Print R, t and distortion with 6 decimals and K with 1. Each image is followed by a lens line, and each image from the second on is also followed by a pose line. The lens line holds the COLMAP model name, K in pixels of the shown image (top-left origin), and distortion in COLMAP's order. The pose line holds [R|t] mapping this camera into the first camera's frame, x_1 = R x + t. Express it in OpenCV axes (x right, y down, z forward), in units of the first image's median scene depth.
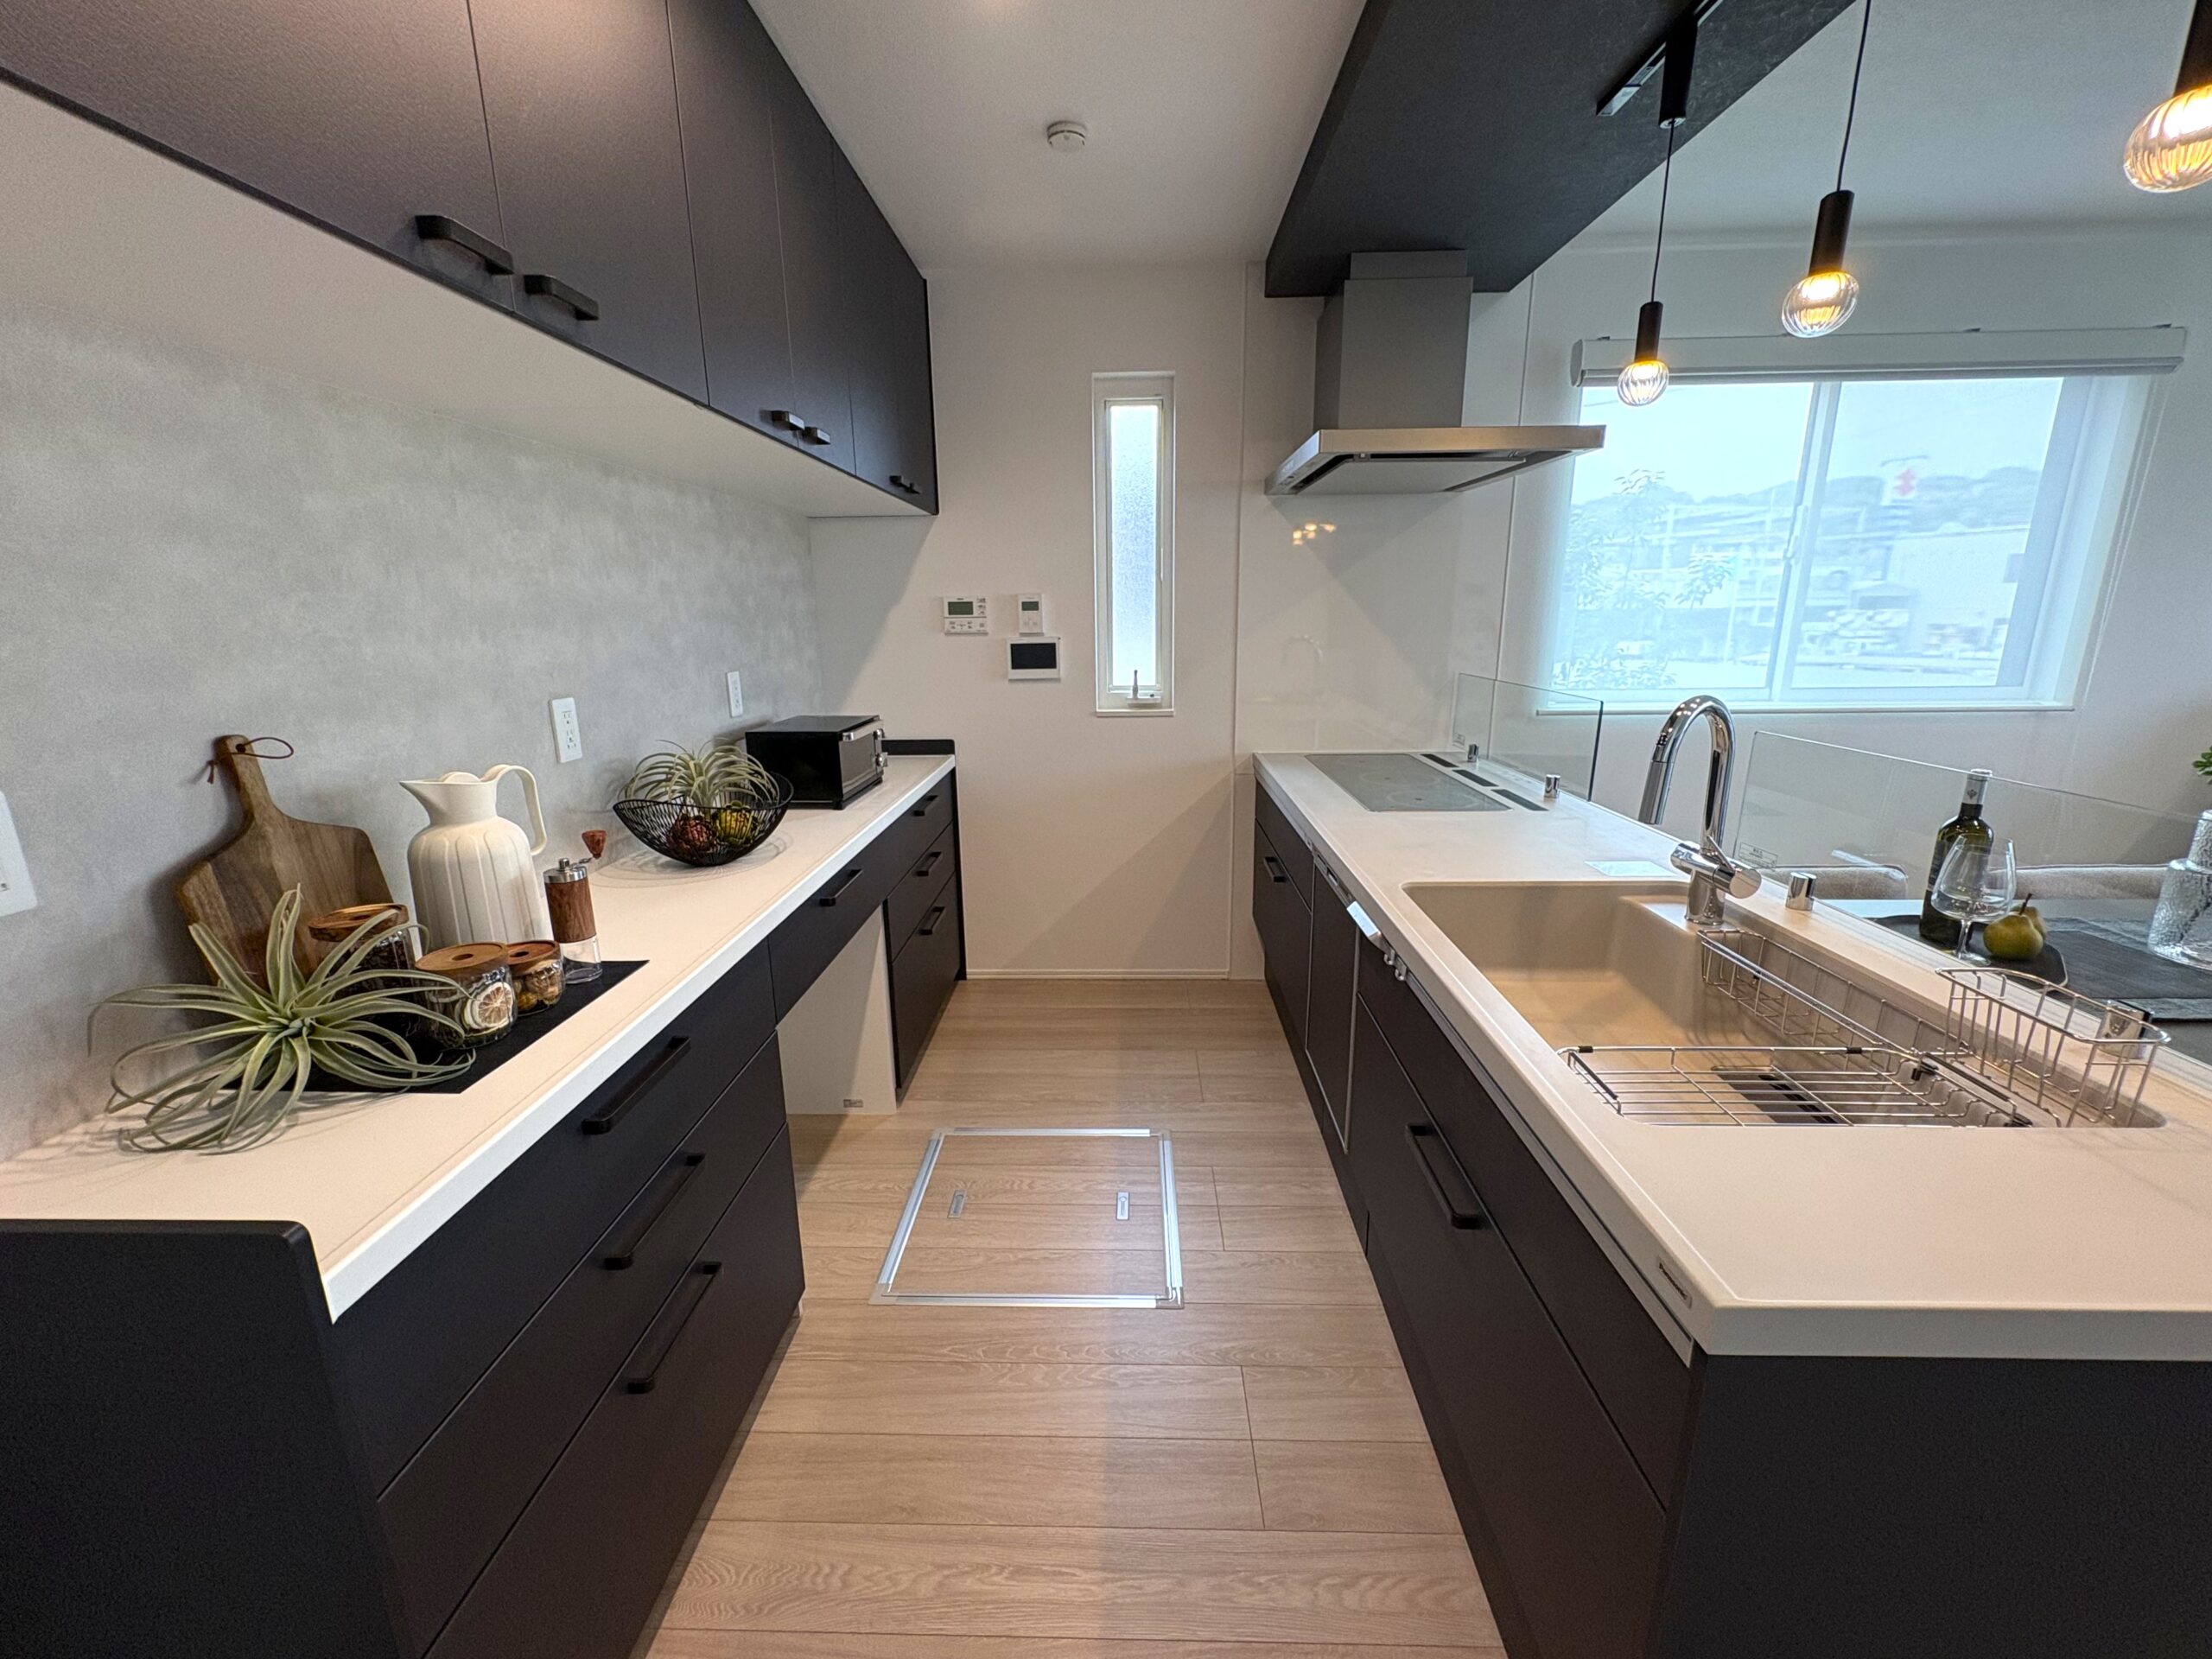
lens RADIAL K [[902.5, 0, 1106.0], [0, 902.5, 829.5], [0, 0, 1]] dist [-0.000673, -0.000258]
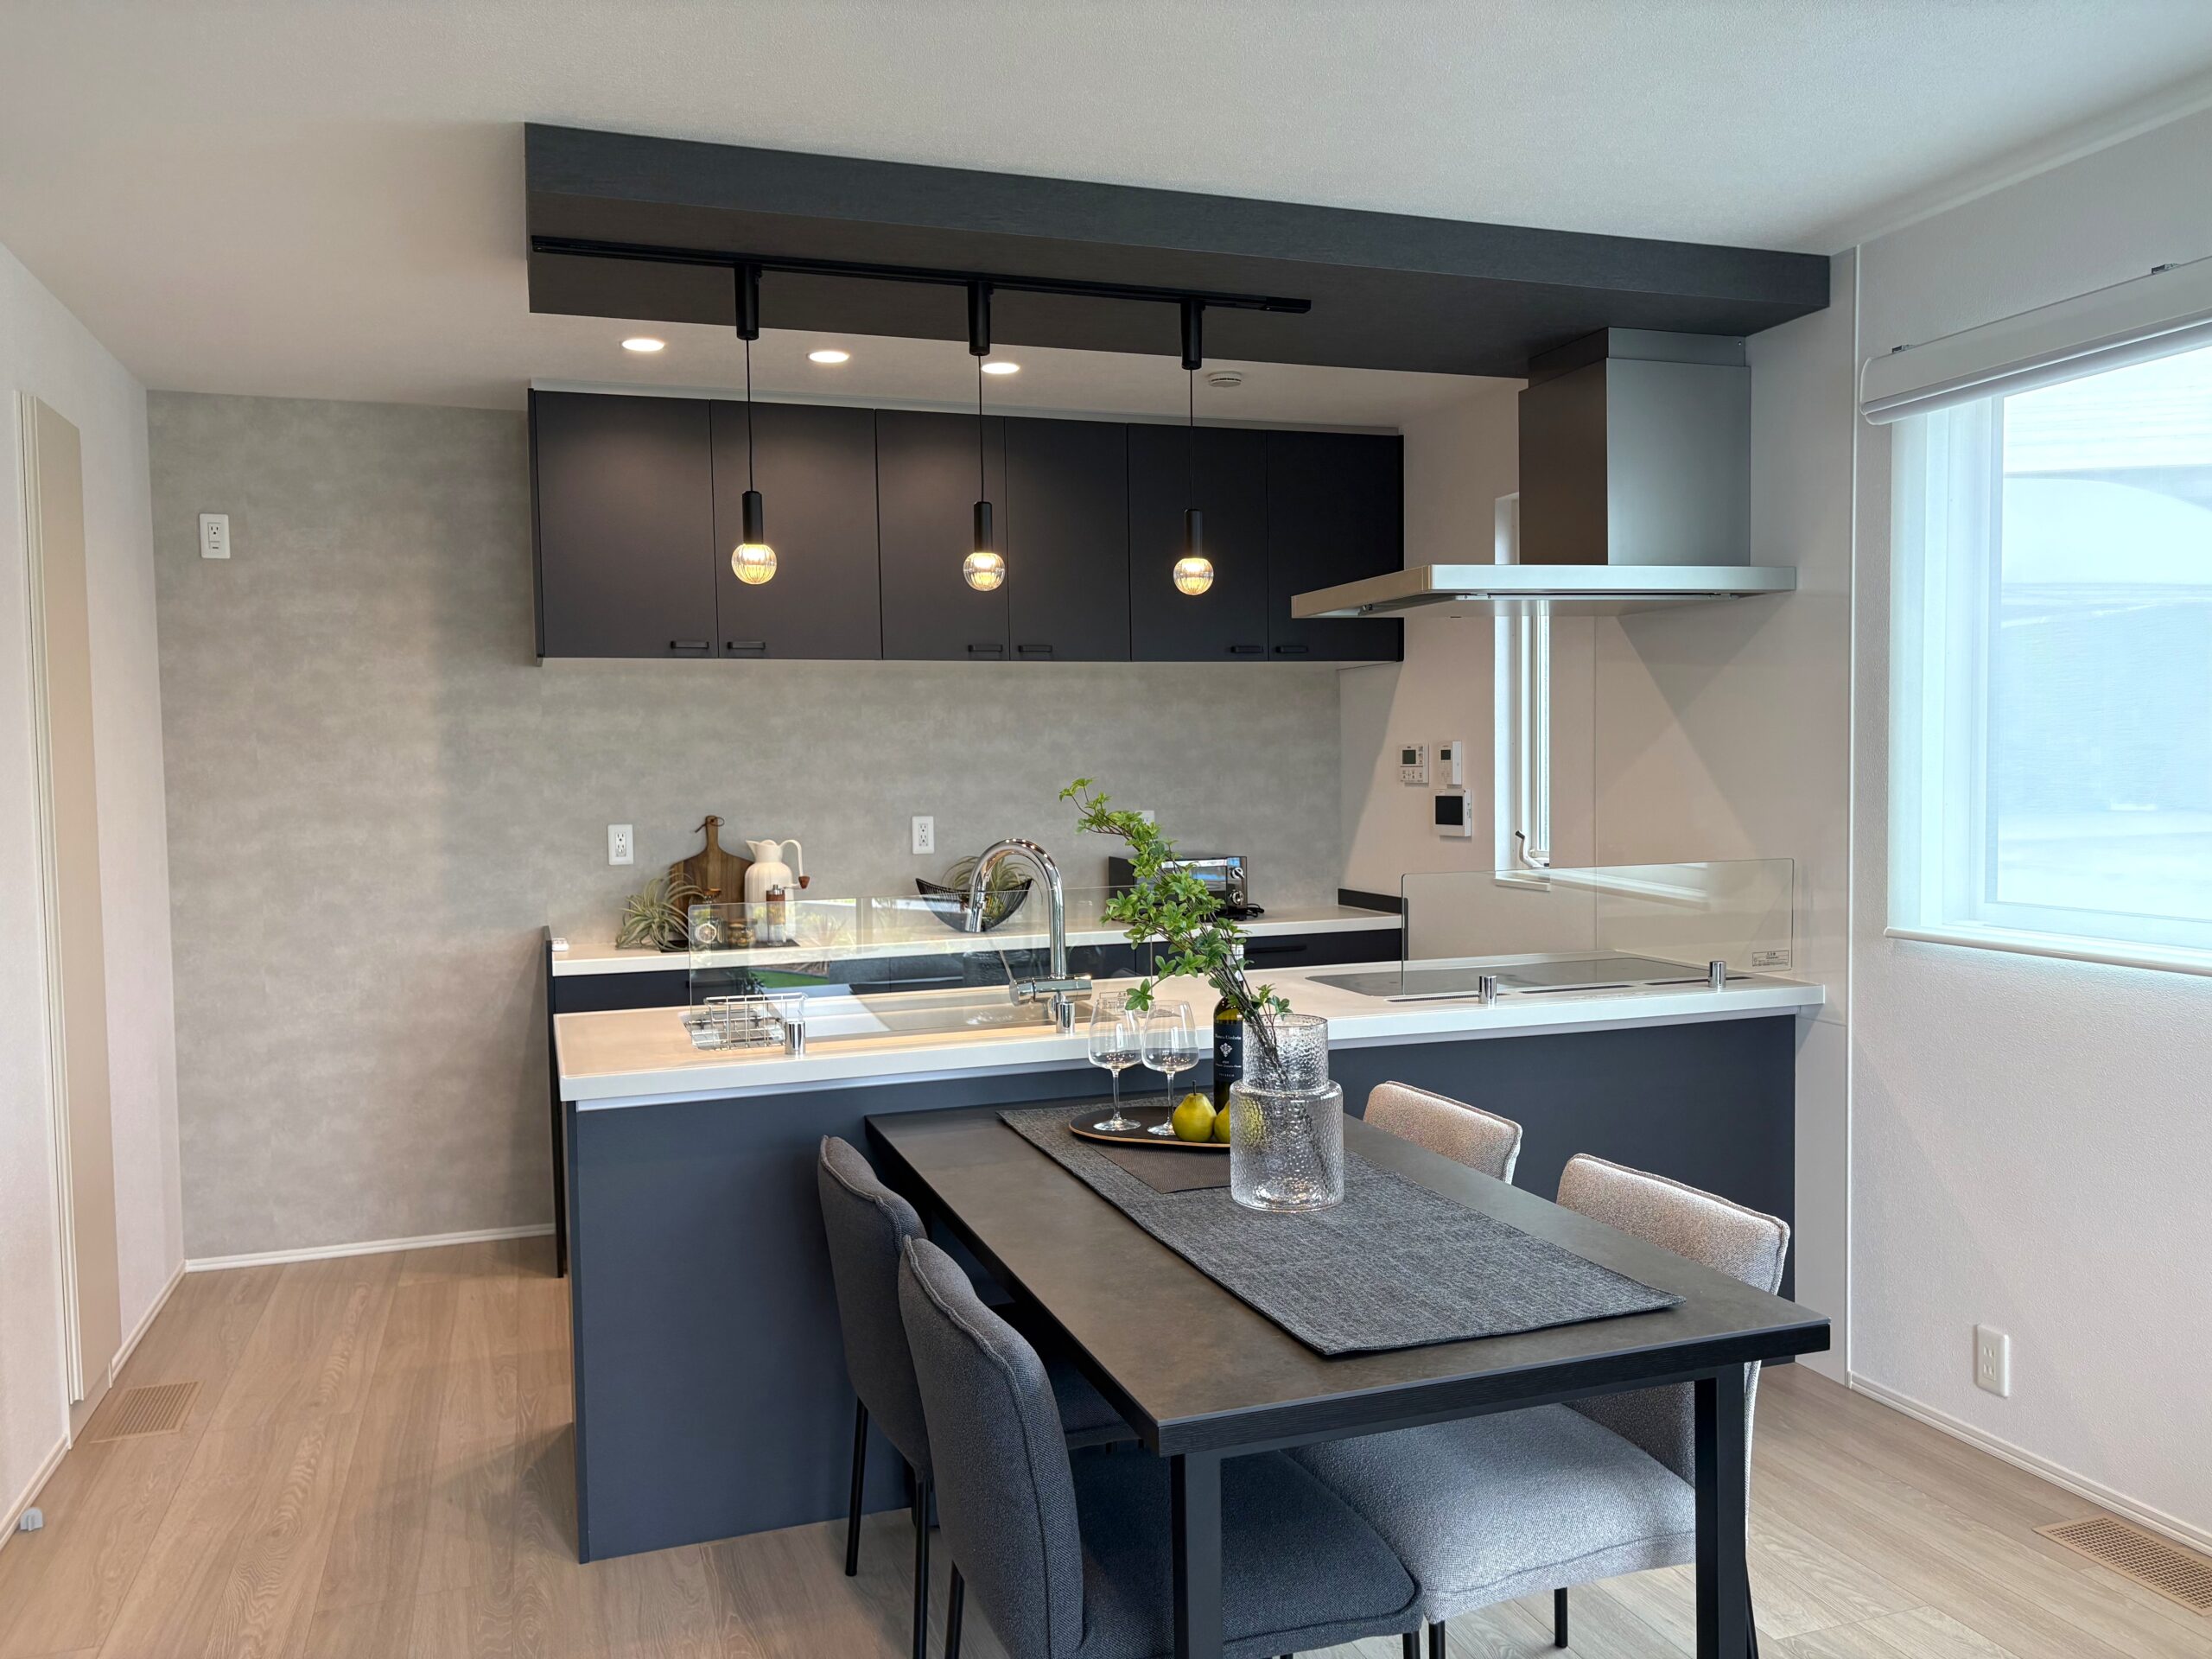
lens RADIAL K [[1620.6, 0, 1106.0], [0, 1620.6, 829.5], [0, 0, 1]] dist [-0.049915, -0.001957]
pose [[0.345089, 0.042173, -0.937622, 1.480066], [-0.210423, 0.977036, -0.033500, -0.059071], [0.914678, 0.208858, 0.346039, 0.180174]]
